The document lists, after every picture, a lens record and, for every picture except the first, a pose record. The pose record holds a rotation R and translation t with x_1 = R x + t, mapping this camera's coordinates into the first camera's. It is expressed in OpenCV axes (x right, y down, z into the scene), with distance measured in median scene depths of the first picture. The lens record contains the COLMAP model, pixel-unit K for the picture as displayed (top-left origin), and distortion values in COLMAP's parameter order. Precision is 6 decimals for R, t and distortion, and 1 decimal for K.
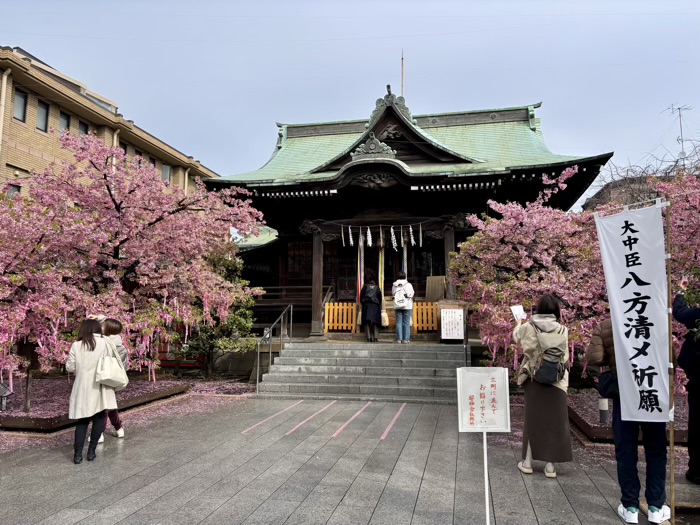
lens RADIAL K [[525.0, 0, 350.0], [0, 525.0, 262.5], [0, 0, 1]] dist [0.069119, -0.000478]
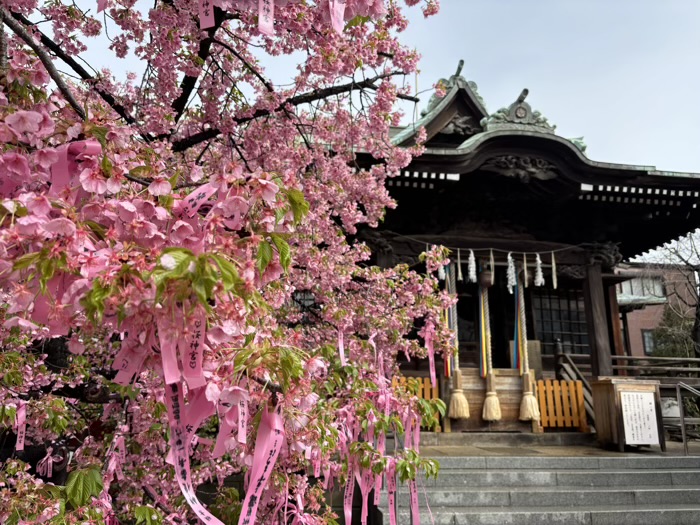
lens RADIAL K [[525.0, 0, 350.0], [0, 525.0, 262.5], [0, 0, 1]] dist [0.069119, -0.000478]
pose [[0.924891, 0.103966, 0.365743, -0.321825], [-0.043023, 0.984330, -0.171009, 0.057843], [-0.377790, 0.142429, 0.914871, 0.503553]]
